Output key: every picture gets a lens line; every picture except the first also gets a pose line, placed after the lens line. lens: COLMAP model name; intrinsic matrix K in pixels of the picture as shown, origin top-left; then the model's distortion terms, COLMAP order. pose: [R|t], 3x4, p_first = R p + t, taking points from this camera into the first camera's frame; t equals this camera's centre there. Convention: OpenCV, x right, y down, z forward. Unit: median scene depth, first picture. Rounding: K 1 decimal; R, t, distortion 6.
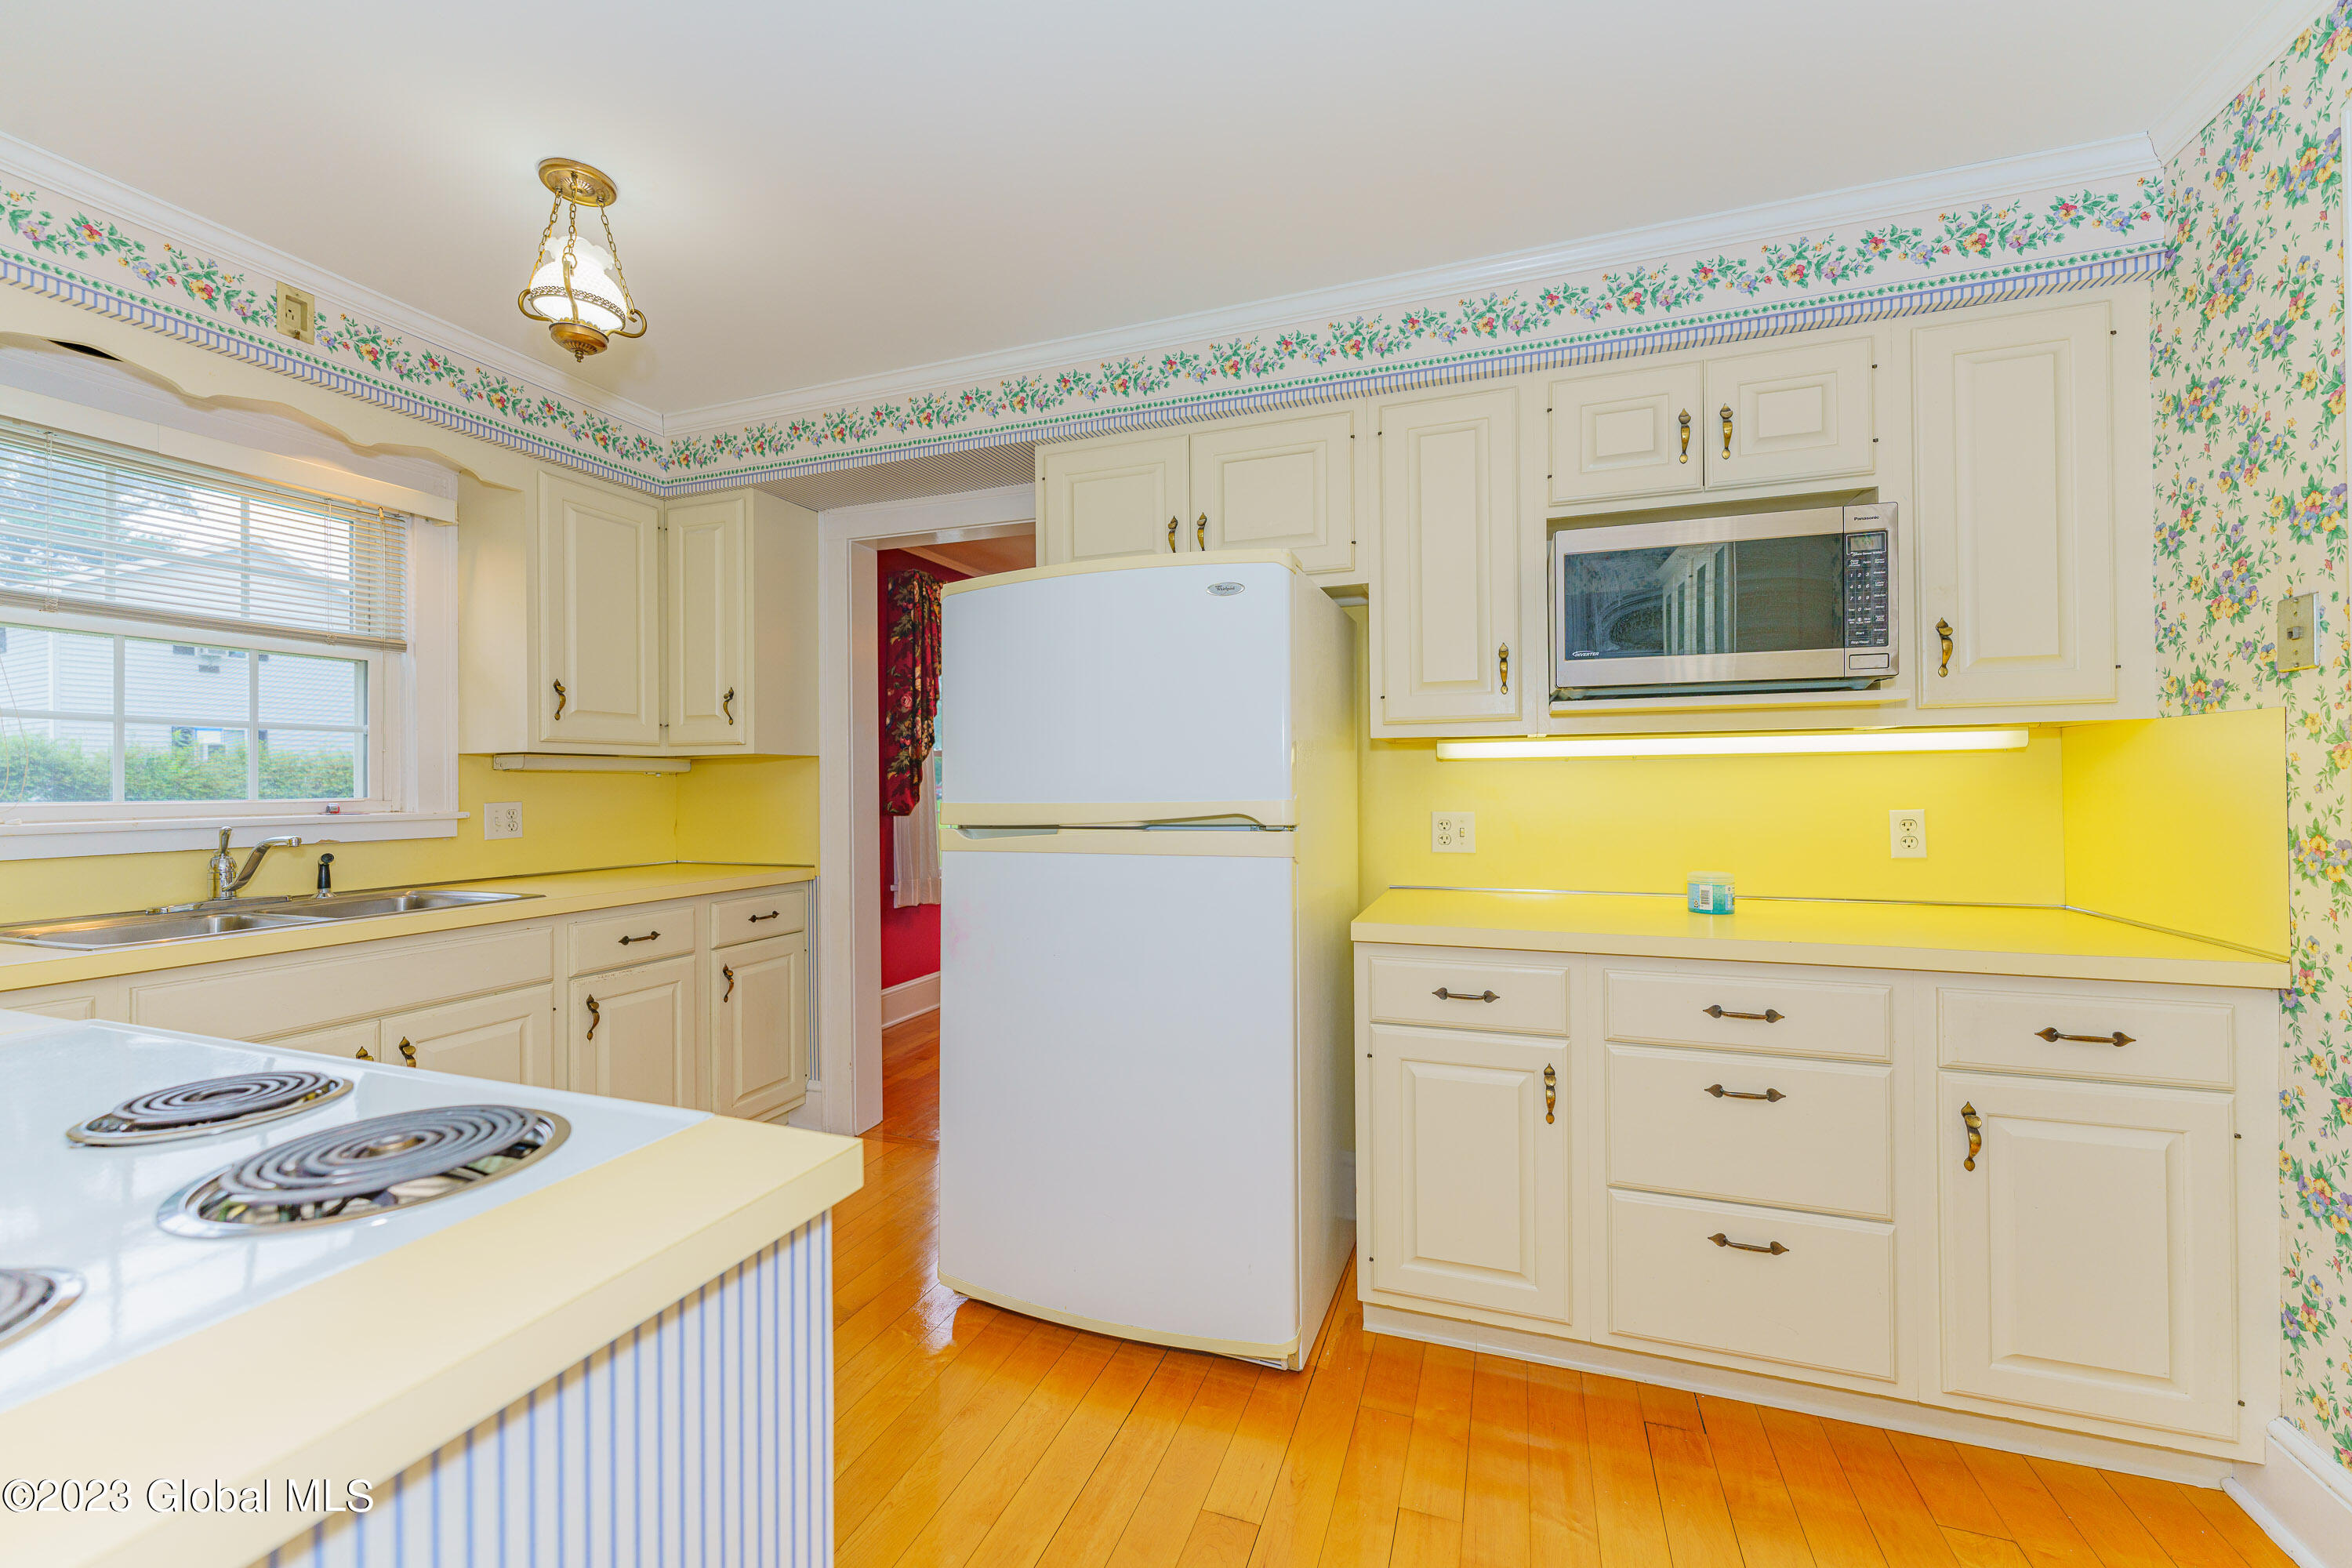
lens RADIAL K [[935.4, 0, 1174.4], [0, 935.4, 778.6], [0, 0, 1]] dist [0.000650, -0.000089]
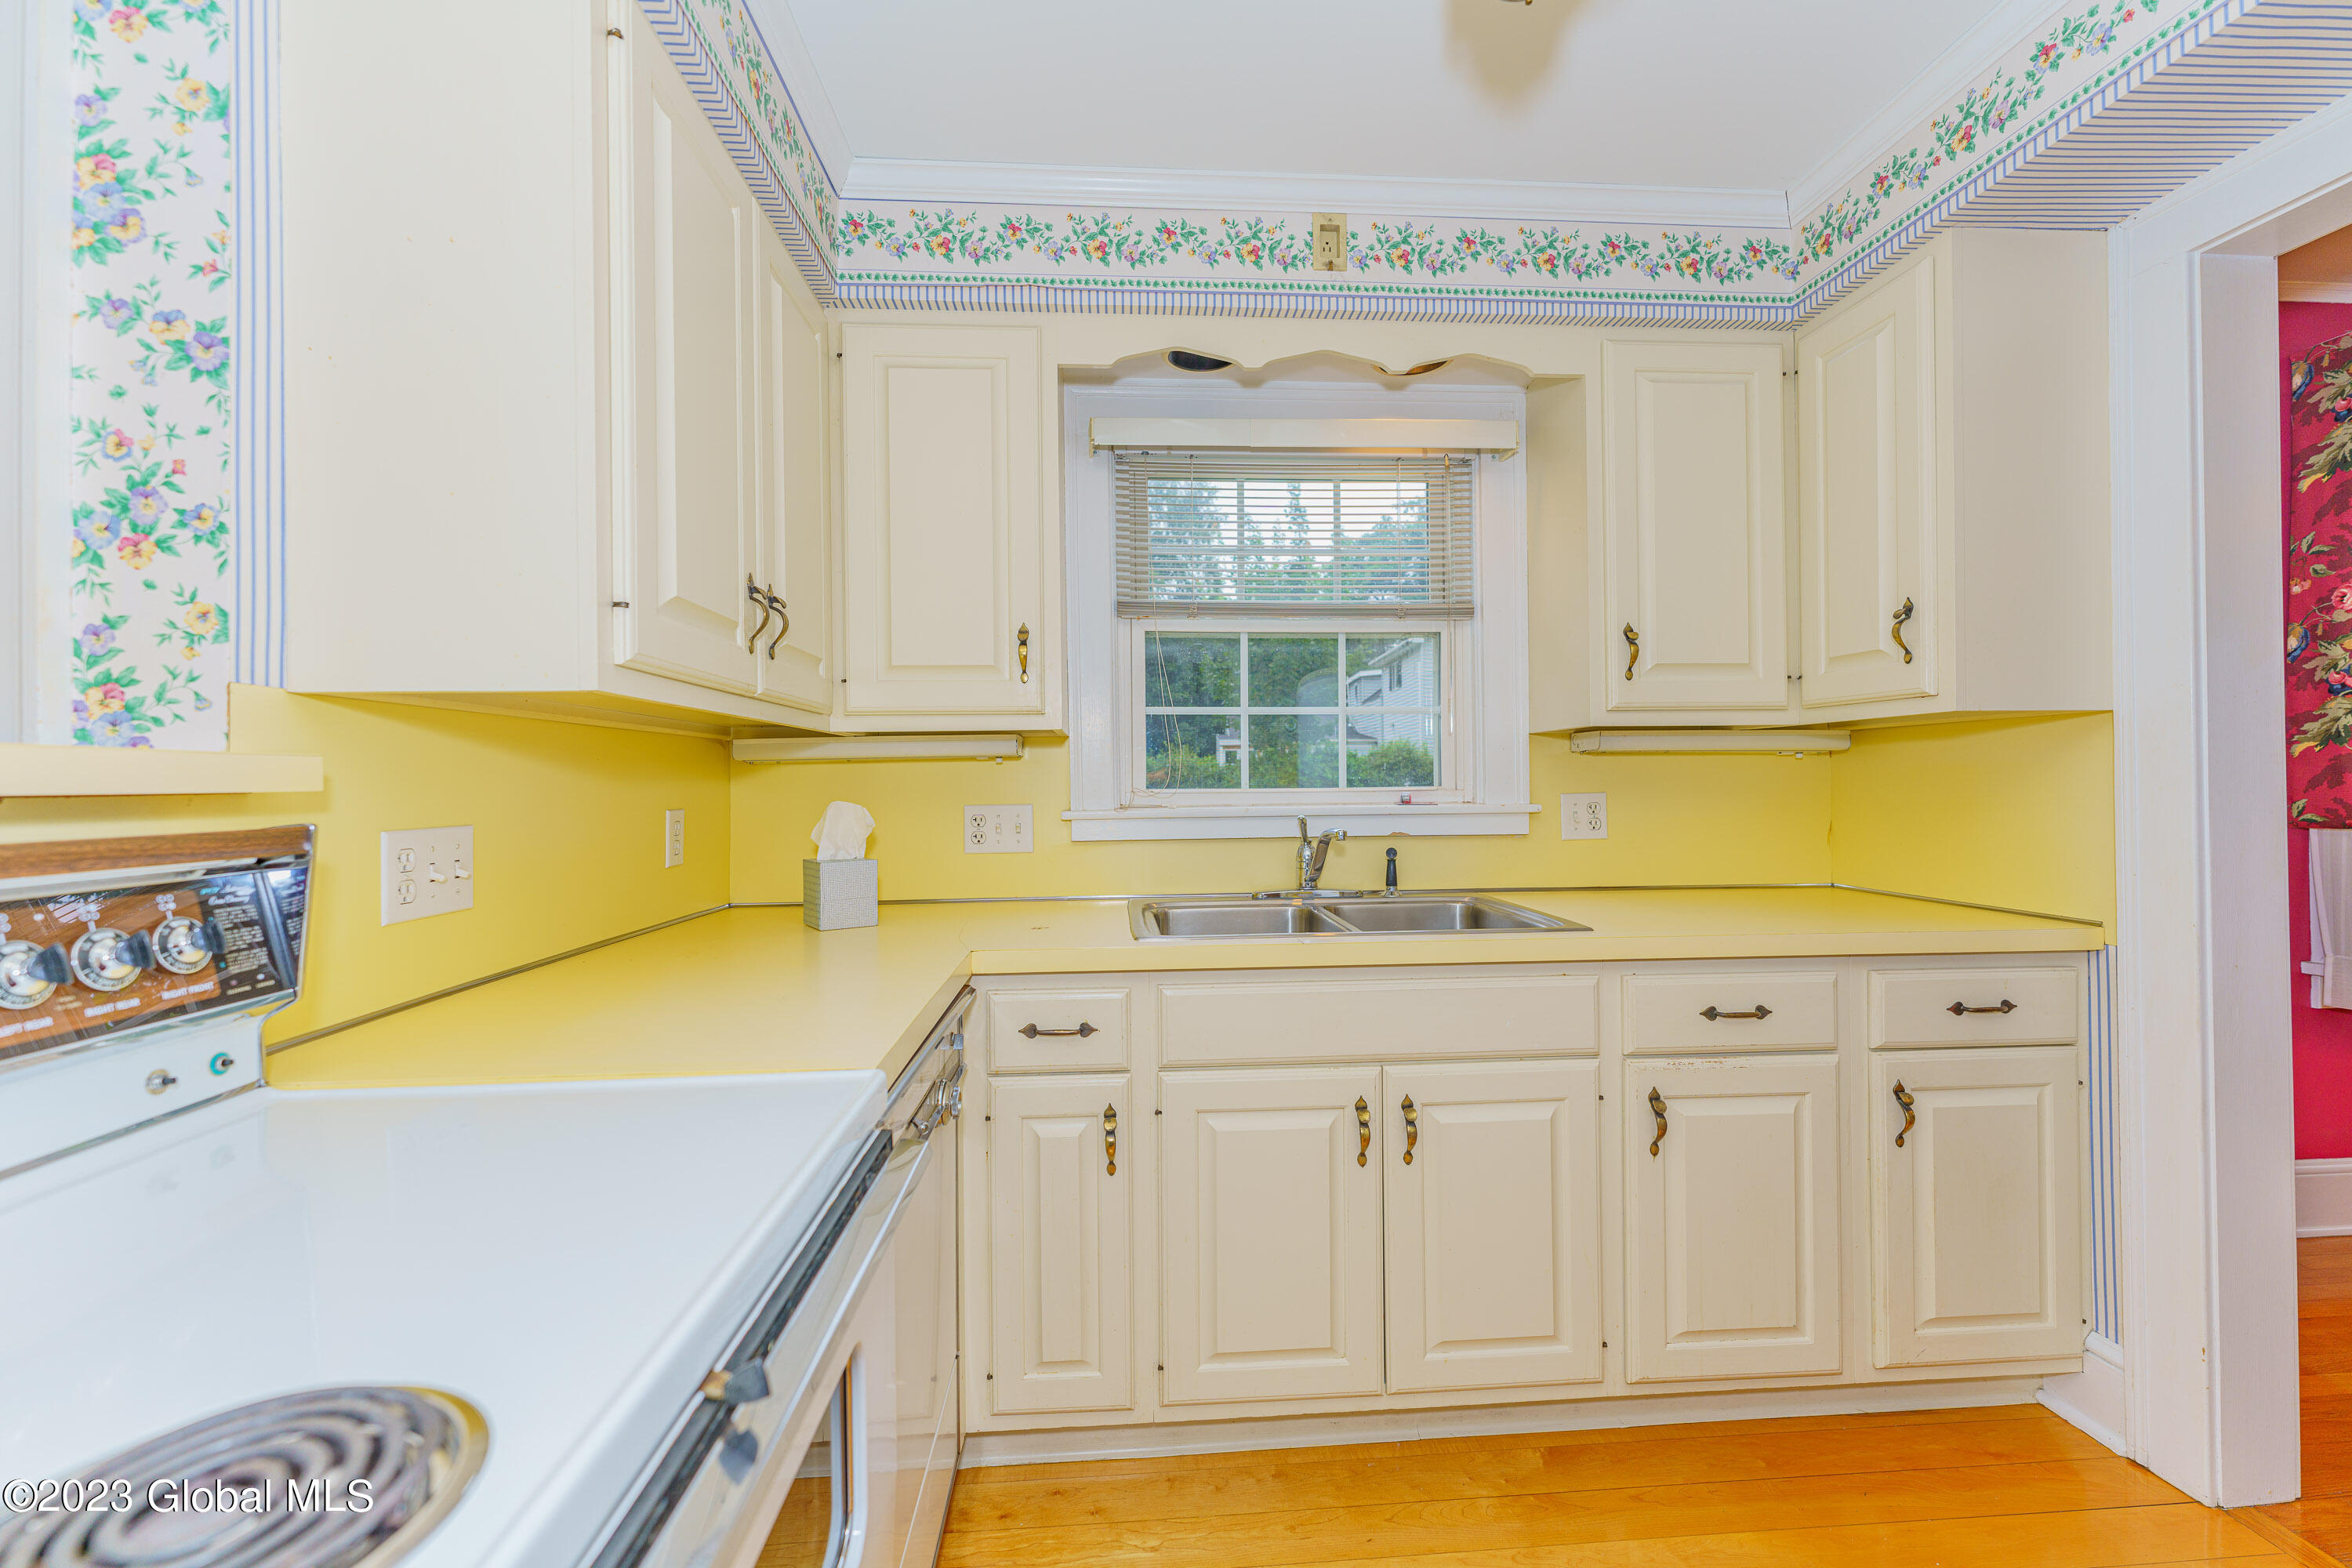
lens RADIAL K [[935.4, 0, 1174.4], [0, 935.4, 778.6], [0, 0, 1]] dist [0.000650, -0.000089]
pose [[0.404576, 0.000658, -0.914504, -0.135078], [0.011019, 0.999924, 0.005595, 0.004880], [0.914438, -0.012340, 0.404538, 0.364963]]
